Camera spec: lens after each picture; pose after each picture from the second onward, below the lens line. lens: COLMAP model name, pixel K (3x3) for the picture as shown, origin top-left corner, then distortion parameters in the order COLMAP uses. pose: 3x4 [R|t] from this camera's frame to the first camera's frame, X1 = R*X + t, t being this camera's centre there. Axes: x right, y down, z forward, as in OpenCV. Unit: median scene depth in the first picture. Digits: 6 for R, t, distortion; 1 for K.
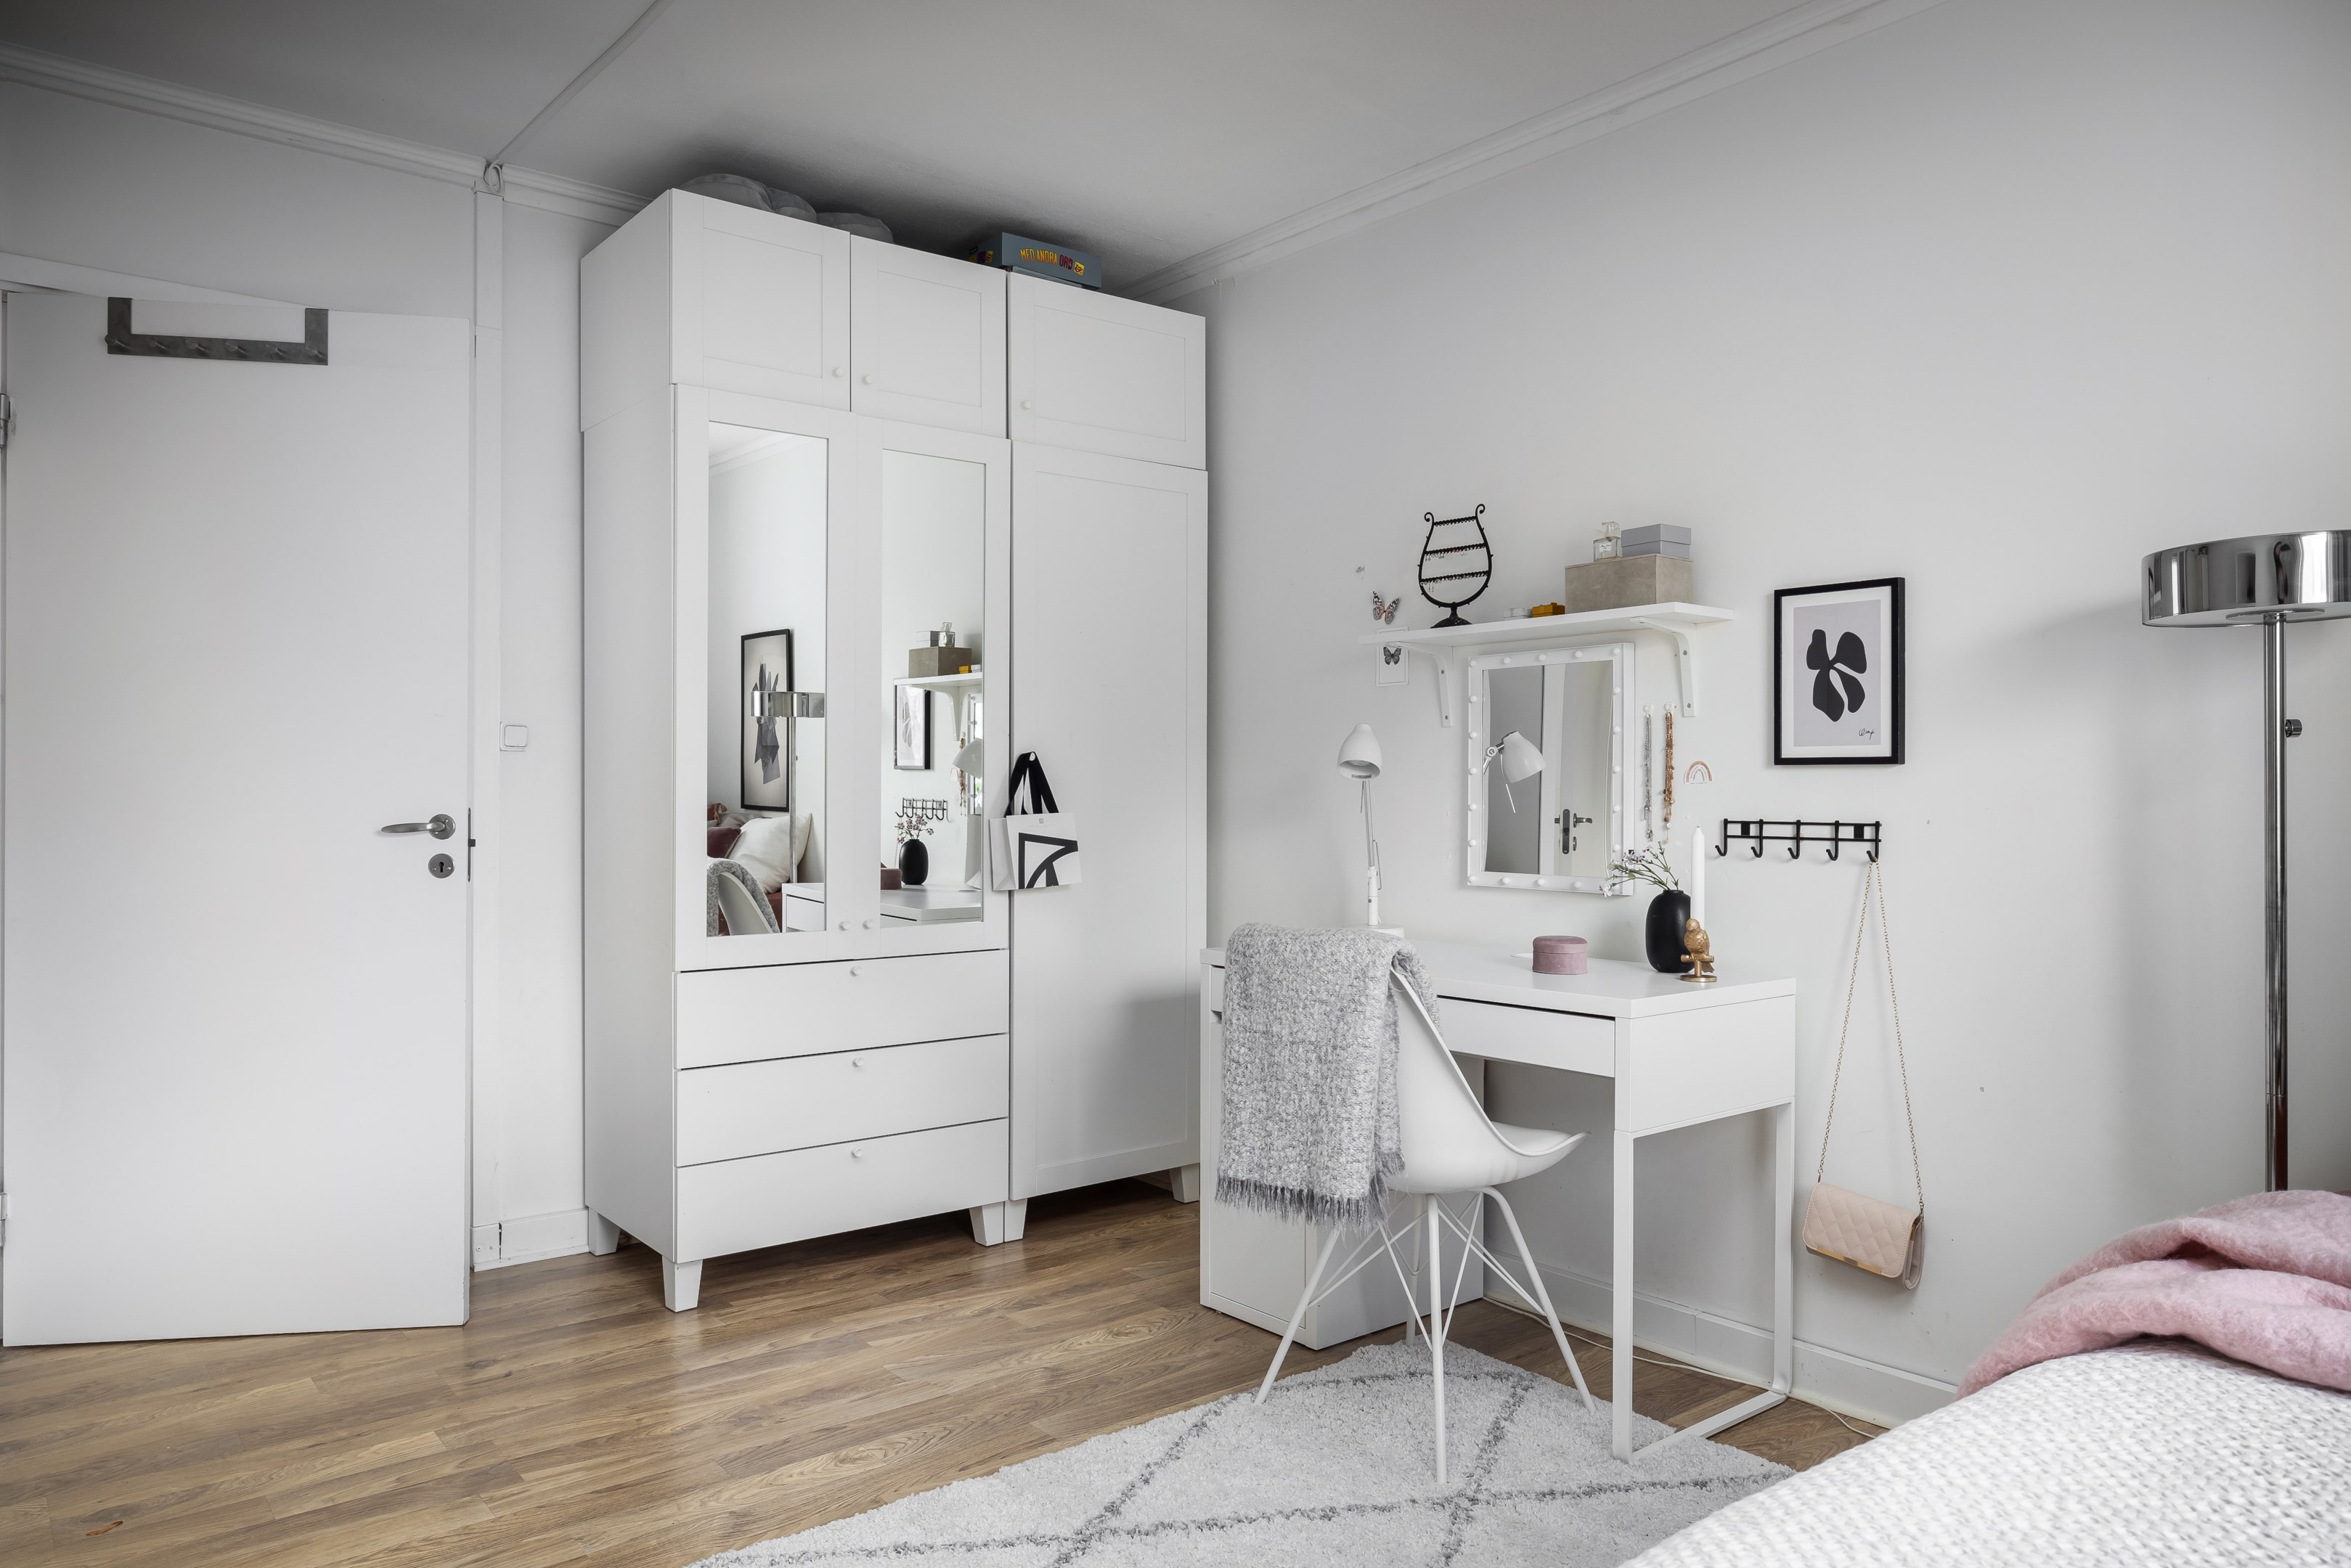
lens RADIAL K [[1546.4, 0, 1176.5], [0, 1546.4, 790.9], [0, 0, 1]] dist [0.001456, 0.000438]
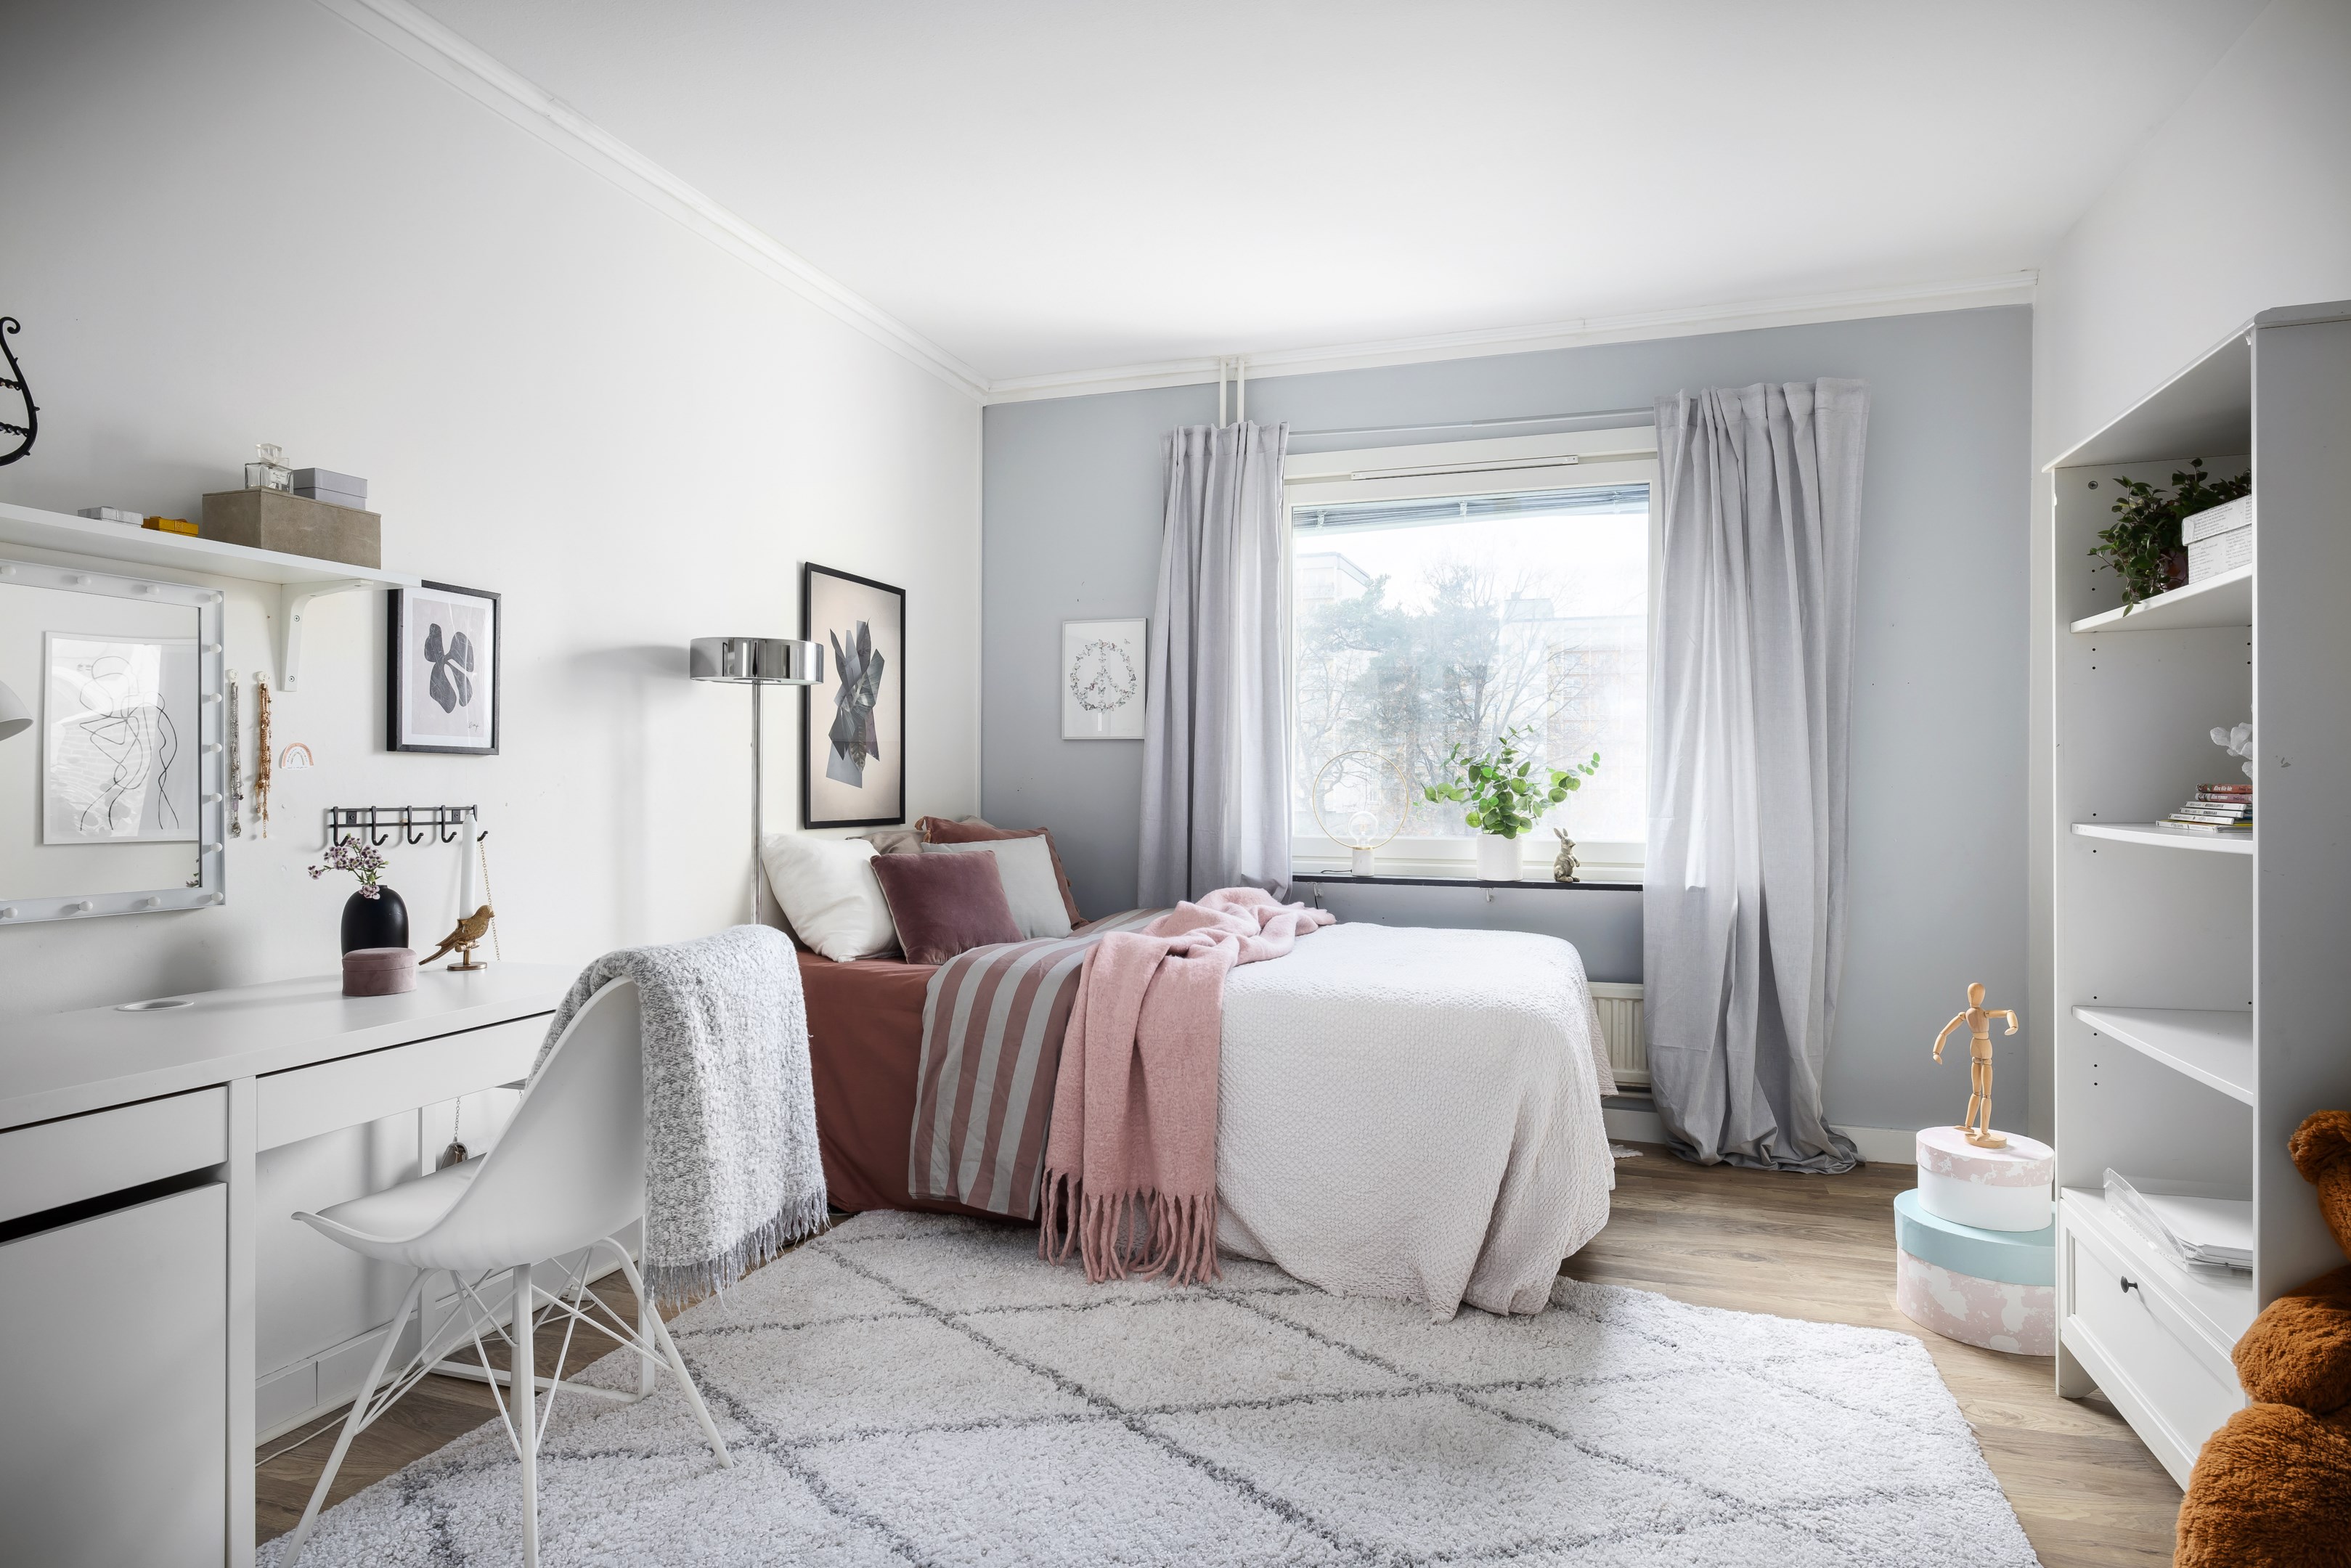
lens RADIAL K [[1334.9, 0, 1175.1], [0, 1334.9, 783.1], [0, 0, 1]] dist [0.001176, 0.000115]
pose [[-0.551793, -0.002131, 0.833978, -0.612344], [-0.007956, 0.999965, -0.002708, 0.002264], [-0.833943, -0.008129, -0.551790, 1.067704]]
